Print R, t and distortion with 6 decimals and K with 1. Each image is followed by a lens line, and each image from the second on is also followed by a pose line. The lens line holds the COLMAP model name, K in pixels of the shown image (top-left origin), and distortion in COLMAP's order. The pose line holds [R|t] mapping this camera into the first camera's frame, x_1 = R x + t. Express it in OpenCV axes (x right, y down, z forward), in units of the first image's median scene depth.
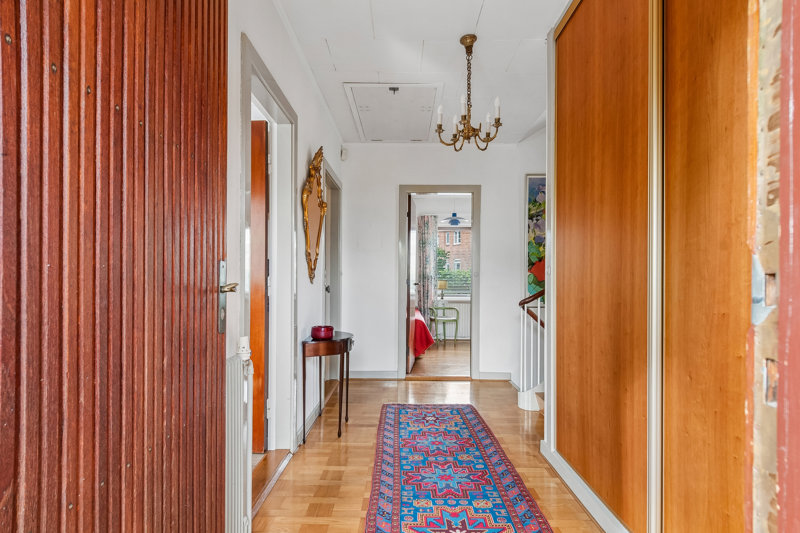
lens RADIAL K [[426.8, 0, 400.0], [0, 426.8, 266.5], [0, 0, 1]] dist [0.000805, -0.001734]
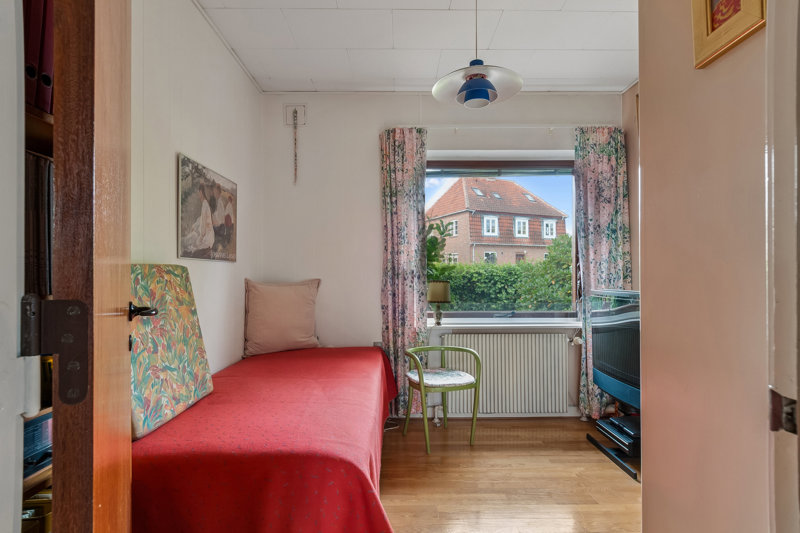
lens RADIAL K [[426.8, 0, 400.0], [0, 426.8, 266.5], [0, 0, 1]] dist [0.000805, -0.001734]
pose [[0.999888, -0.009471, 0.011623, 0.059000], [0.009377, 0.999923, 0.008103, 0.014335], [-0.011699, -0.007993, 0.999900, 0.601568]]
